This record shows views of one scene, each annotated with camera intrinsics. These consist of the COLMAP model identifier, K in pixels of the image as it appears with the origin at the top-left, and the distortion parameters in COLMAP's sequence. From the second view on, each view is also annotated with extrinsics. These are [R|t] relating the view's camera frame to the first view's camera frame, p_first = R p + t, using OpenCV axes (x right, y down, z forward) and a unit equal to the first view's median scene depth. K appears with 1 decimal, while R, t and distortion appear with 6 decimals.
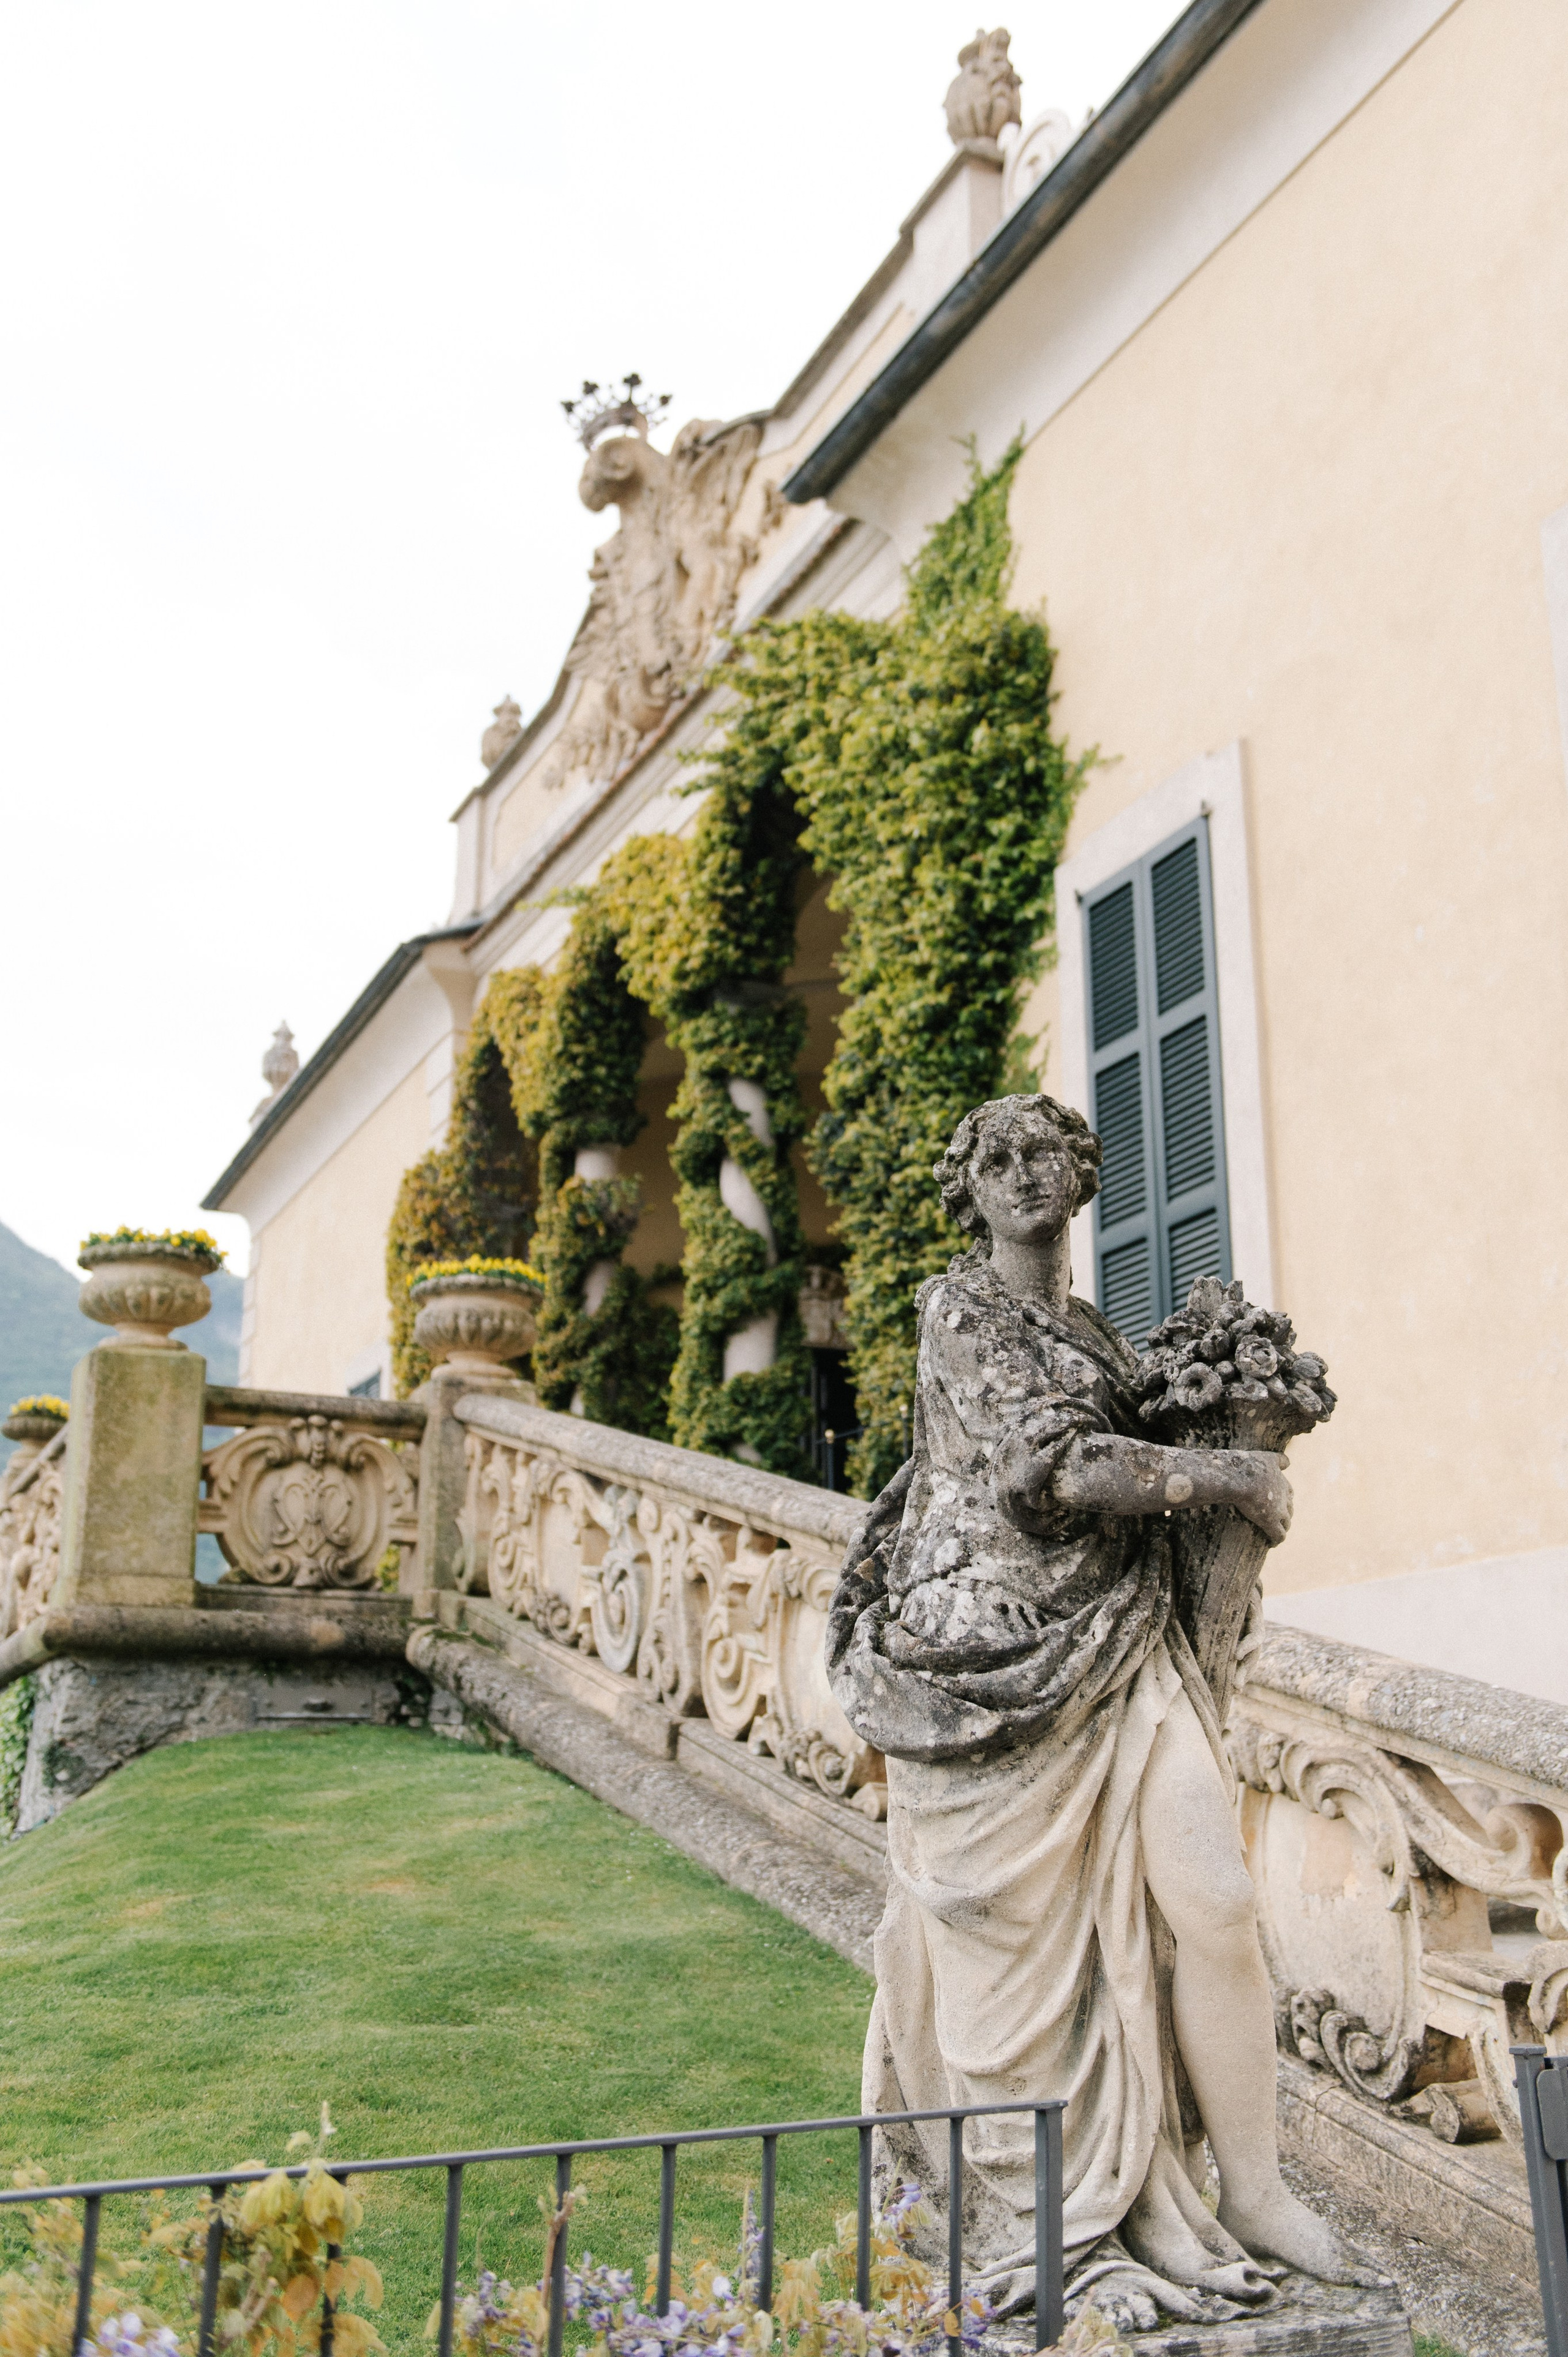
lens RADIAL K [[2470.6, 0, 784.0], [0, 2470.6, 1178.5], [0, 0, 1]] dist [0.007664, -0.219258]
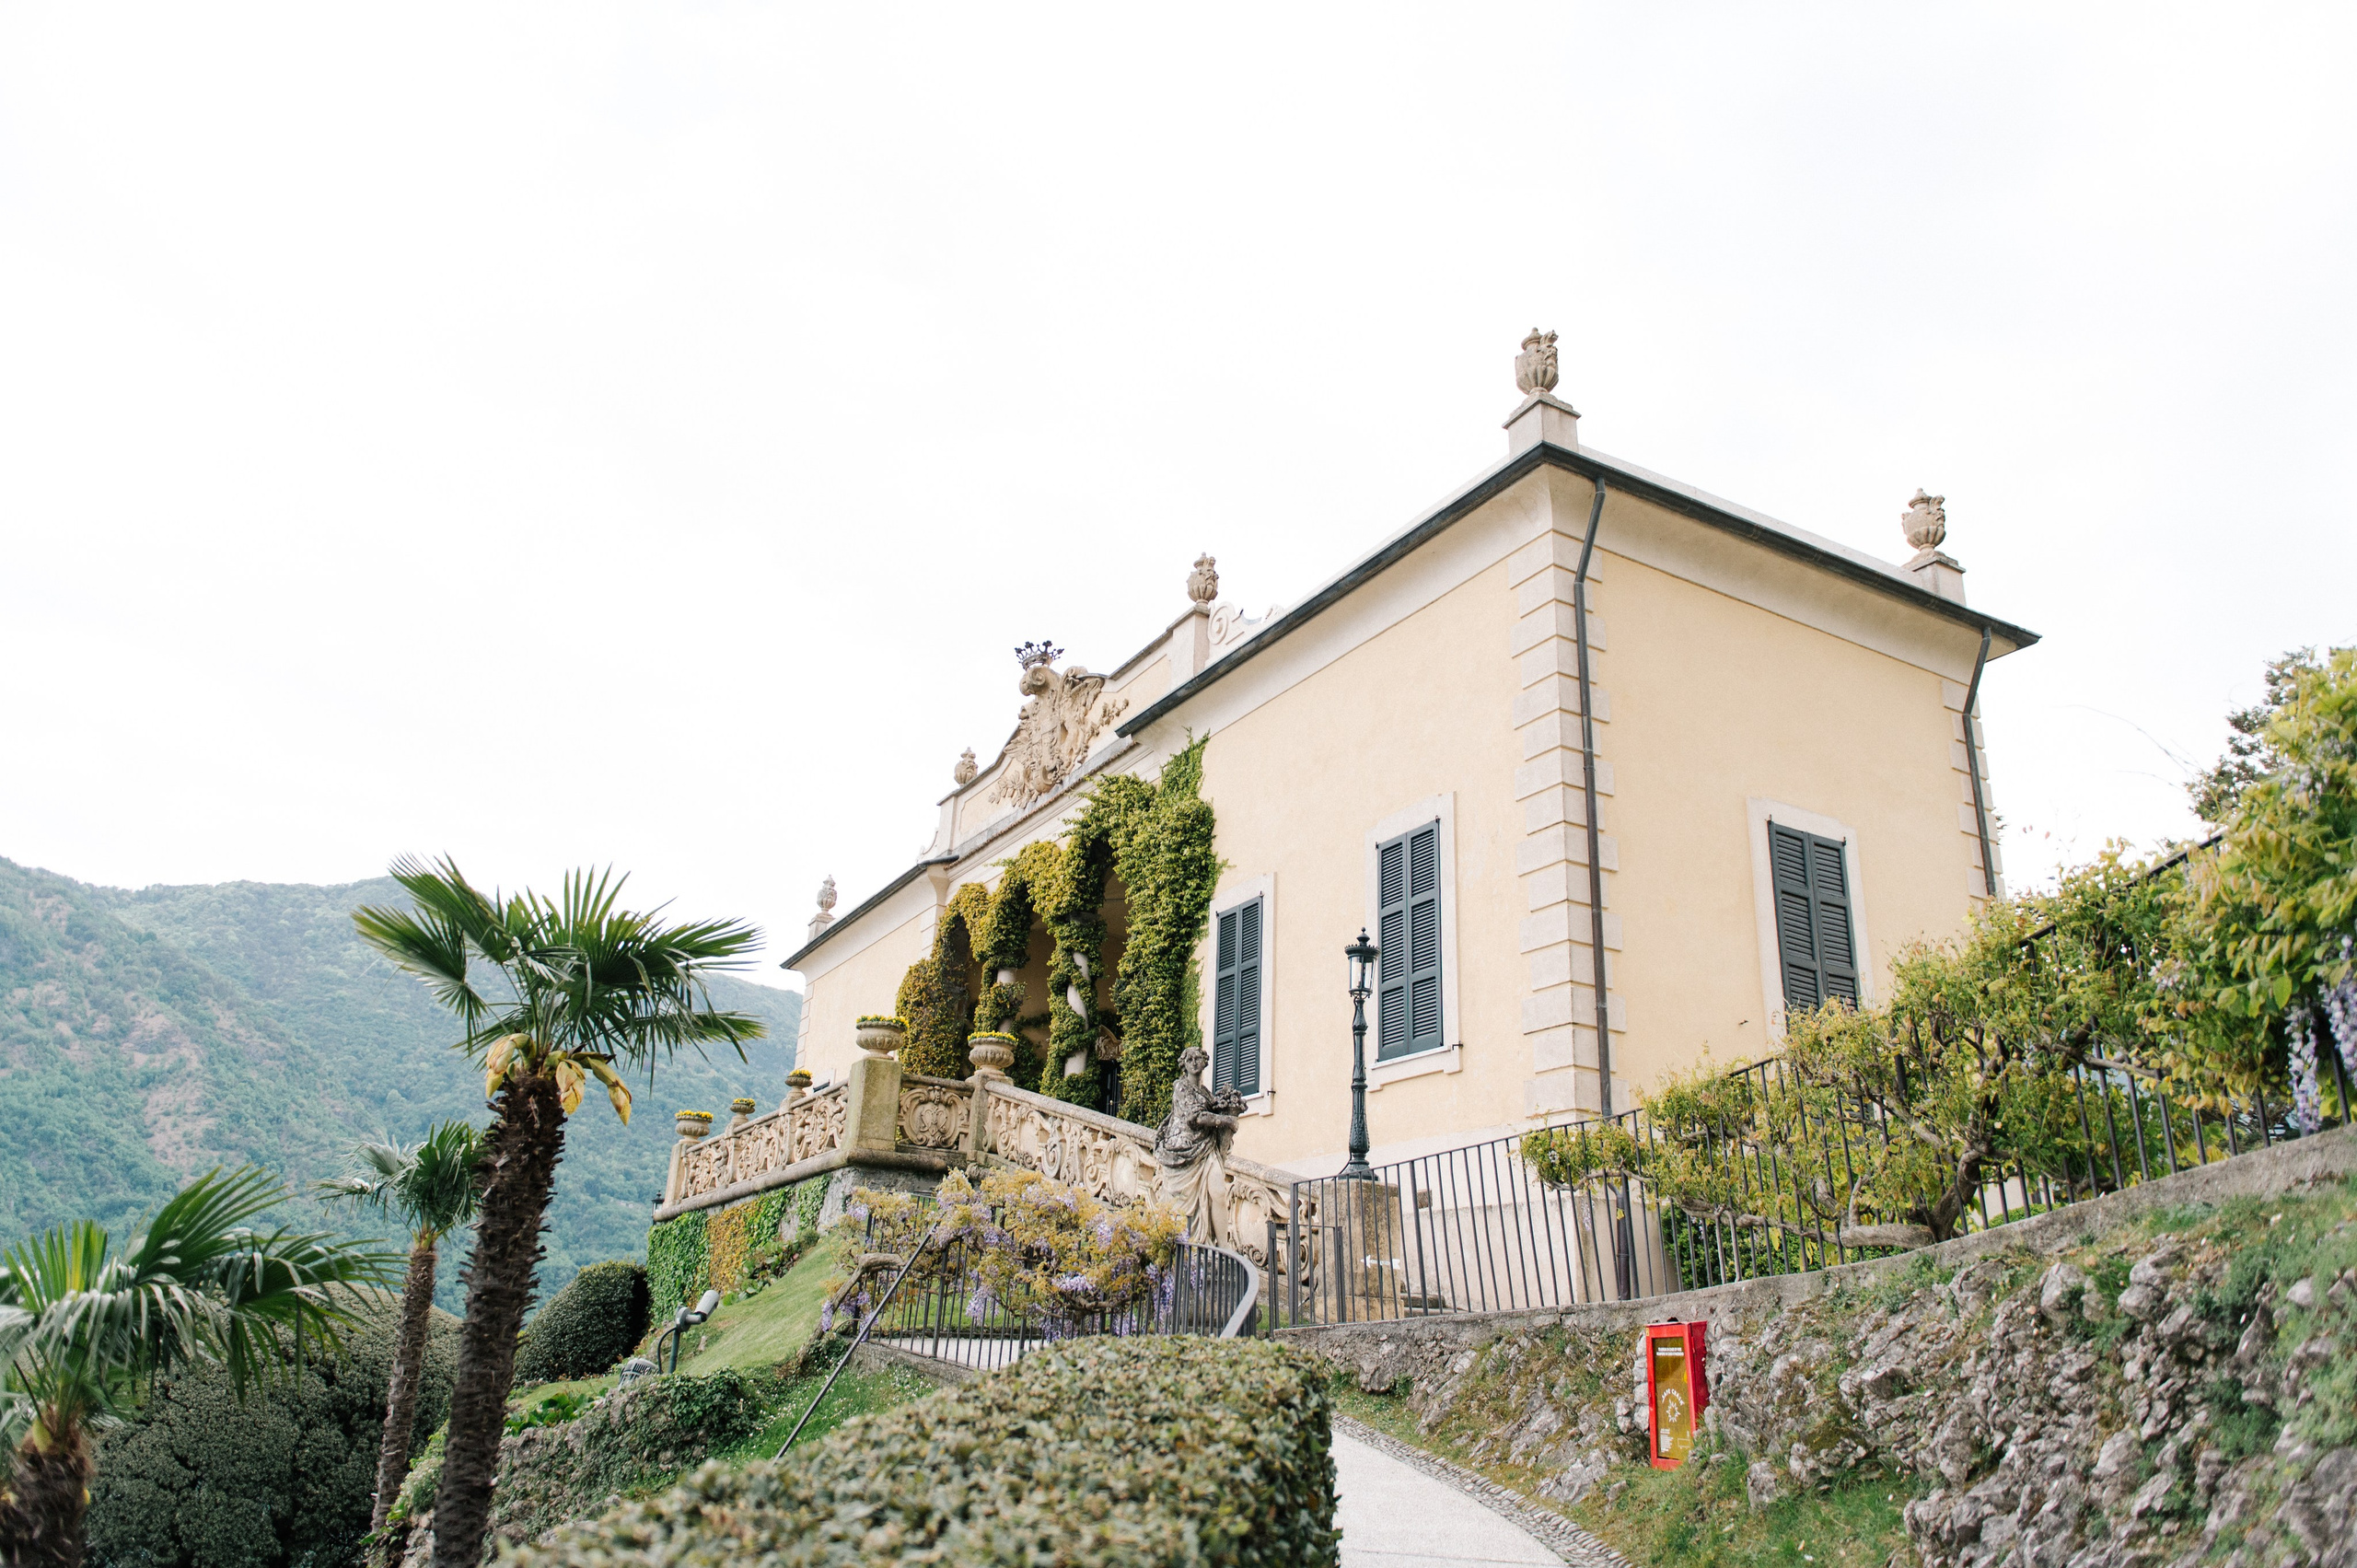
lens RADIAL K [[1653.2, 0, 1178.5], [0, 1653.2, 784.0], [0, 0, 1]] dist [0.004239, 0.003092]
pose [[0.993507, 0.073852, 0.086544, -0.092885], [-0.066466, 0.994133, -0.085329, -0.092602], [-0.092338, 0.079023, 0.992587, -0.827198]]
